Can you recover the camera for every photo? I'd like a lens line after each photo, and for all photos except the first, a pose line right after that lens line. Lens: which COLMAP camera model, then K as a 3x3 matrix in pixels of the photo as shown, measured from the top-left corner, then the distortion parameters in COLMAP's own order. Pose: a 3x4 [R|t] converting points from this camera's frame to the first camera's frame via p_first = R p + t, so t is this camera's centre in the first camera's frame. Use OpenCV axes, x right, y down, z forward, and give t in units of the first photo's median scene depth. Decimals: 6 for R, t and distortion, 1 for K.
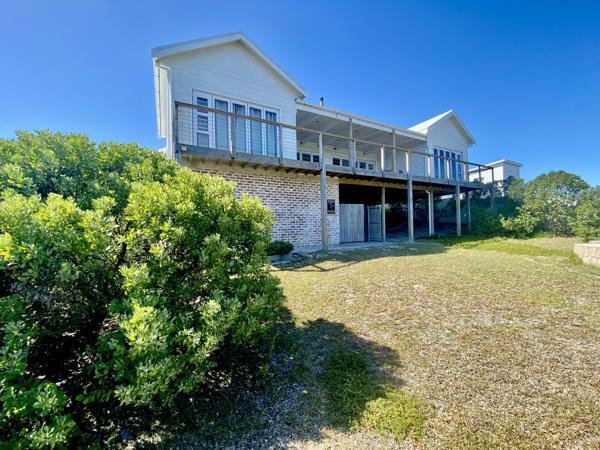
lens RADIAL K [[248.9, 0, 299.3], [0, 248.9, 226.3], [0, 0, 1]] dist [0.022153, -0.024460]
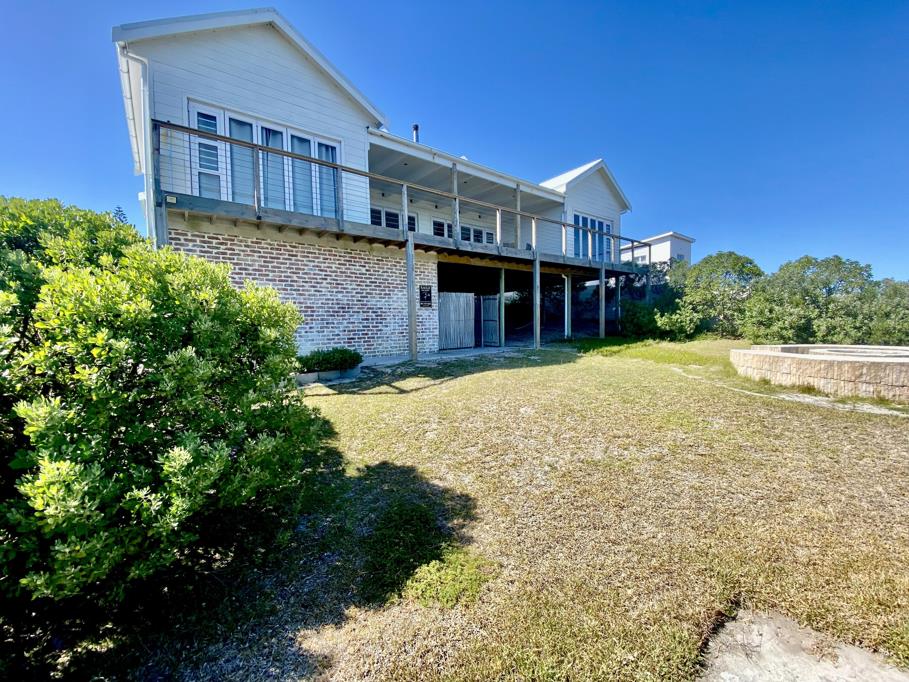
lens RADIAL K [[375.8, 0, 453.5], [0, 375.8, 346.2], [0, 0, 1]] dist [0.009741, -0.016711]
pose [[0.986814, -0.007592, 0.161682, 0.095731], [-0.002569, 0.998039, 0.062548, -0.018972], [-0.161840, -0.062138, 0.984859, -0.048607]]
